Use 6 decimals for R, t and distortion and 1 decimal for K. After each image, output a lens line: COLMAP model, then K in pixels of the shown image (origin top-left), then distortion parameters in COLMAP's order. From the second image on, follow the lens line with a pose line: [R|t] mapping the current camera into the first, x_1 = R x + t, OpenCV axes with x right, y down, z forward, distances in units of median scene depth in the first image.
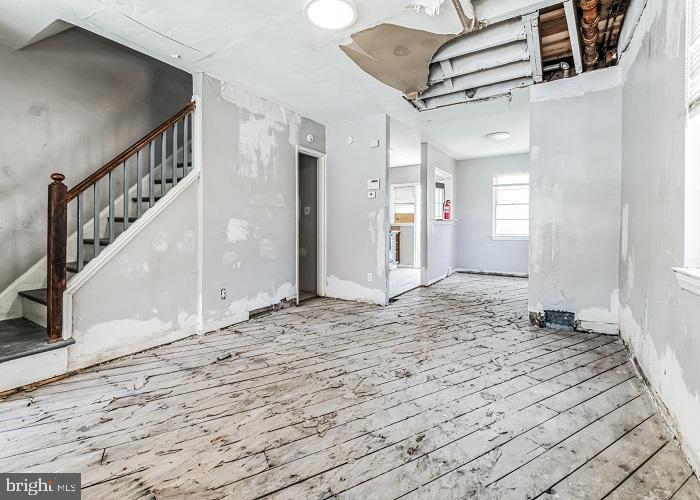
lens RADIAL K [[328.0, 0, 351.0], [0, 328.0, 231.9], [0, 0, 1]] dist [0.001892, -0.000187]
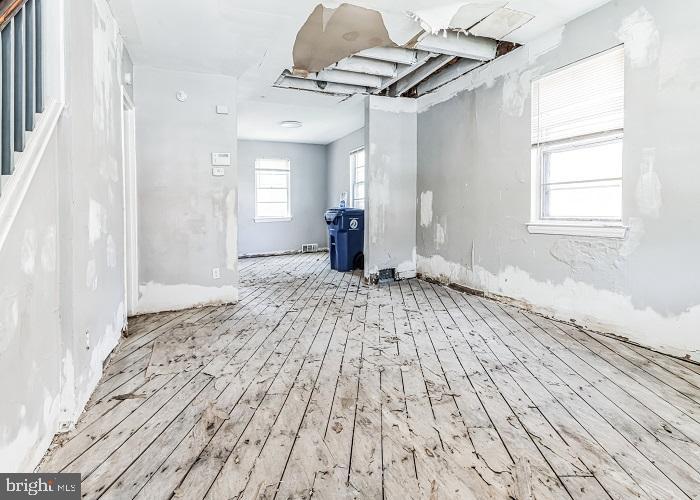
lens RADIAL K [[345.9, 0, 352.3], [0, 345.9, 222.0], [0, 0, 1]] dist [0.000879, -0.000454]
pose [[0.558122, -0.052556, 0.828093, -0.605338], [0.039846, 0.998538, 0.036518, -0.009399], [-0.828802, 0.012615, 0.559400, 0.313708]]
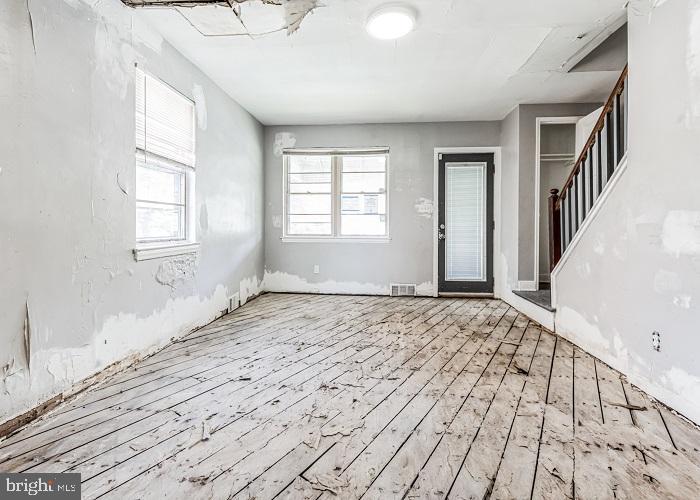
lens RADIAL K [[332.5, 0, 350.2], [0, 332.5, 219.8], [0, 0, 1]] dist [0.001592, -0.000622]
pose [[-0.895847, -0.016160, -0.444070, 0.363412], [-0.013995, 0.999869, -0.008153, -0.013853], [0.444143, -0.001089, -0.895955, 1.288610]]
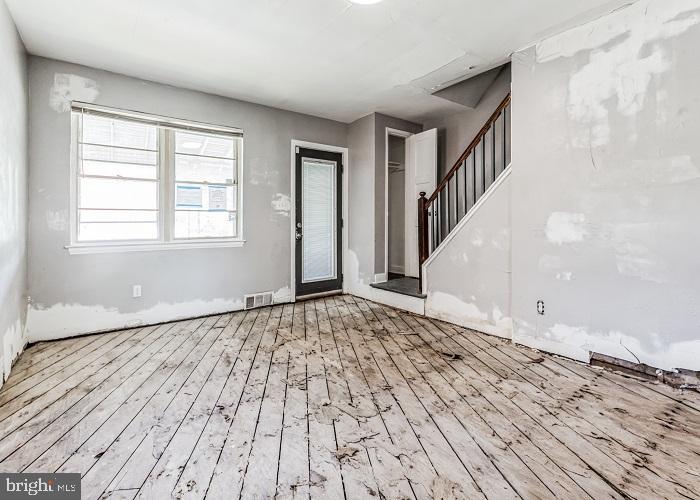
lens RADIAL K [[332.5, 0, 350.2], [0, 332.5, 219.8], [0, 0, 1]] dist [0.001592, -0.000622]
pose [[-0.368821, -0.012128, -0.929421, 0.533506], [-0.006741, 0.999923, -0.010372, -0.012184], [0.929476, 0.002440, -0.368874, 0.868062]]
